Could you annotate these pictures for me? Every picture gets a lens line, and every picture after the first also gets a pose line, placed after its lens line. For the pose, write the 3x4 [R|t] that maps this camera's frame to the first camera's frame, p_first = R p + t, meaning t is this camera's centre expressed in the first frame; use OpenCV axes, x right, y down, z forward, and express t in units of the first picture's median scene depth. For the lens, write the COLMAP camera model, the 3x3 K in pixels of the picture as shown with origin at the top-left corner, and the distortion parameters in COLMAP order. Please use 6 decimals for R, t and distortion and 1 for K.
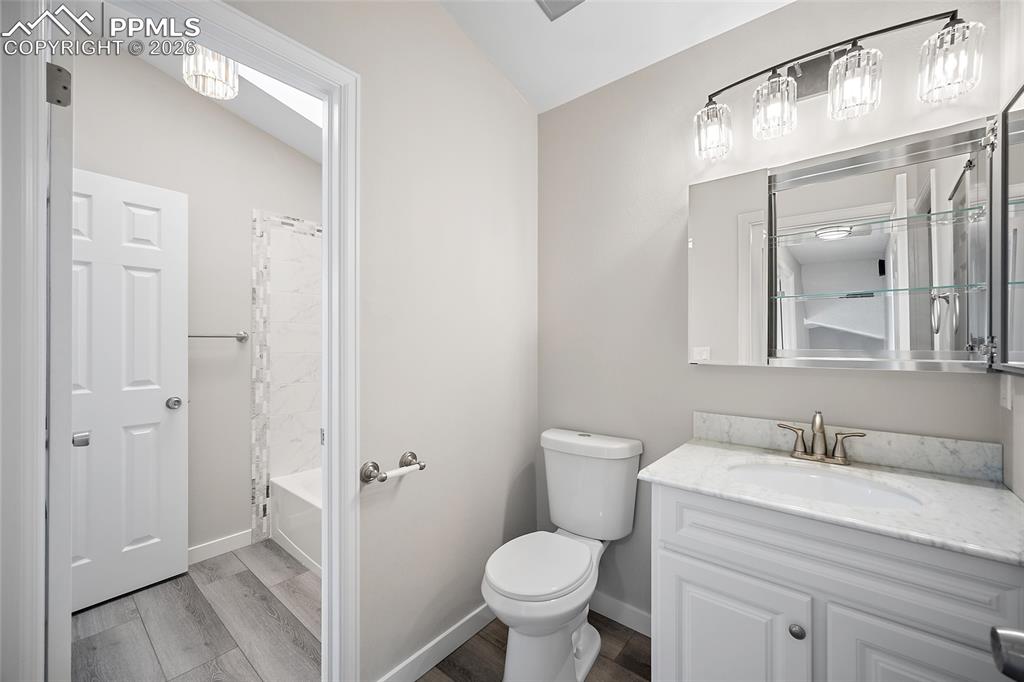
lens RADIAL K [[406.8, 0, 512.2], [0, 406.8, 335.5], [0, 0, 1]] dist [-0.005099, 0.001022]
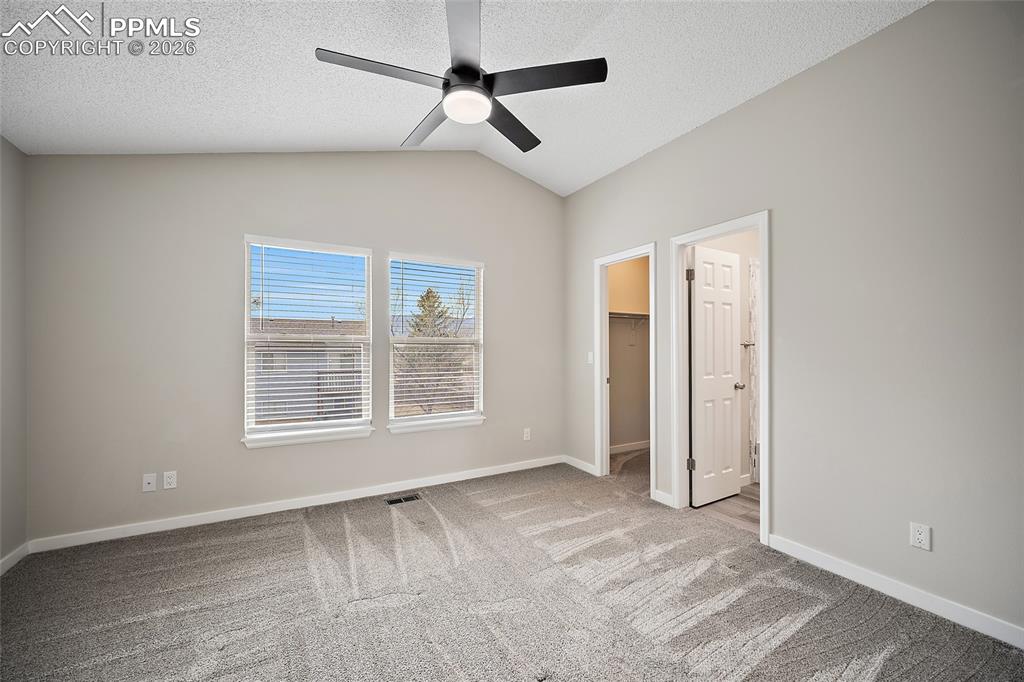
lens RADIAL K [[406.8, 0, 491.7], [0, 406.8, 327.4], [0, 0, 1]] dist [-0.005099, 0.001022]
pose [[0.931335, 0.017728, -0.363732, -0.974031], [-0.019281, 0.999814, -0.000639, -0.039774], [0.363653, 0.007608, 0.931504, -0.718778]]
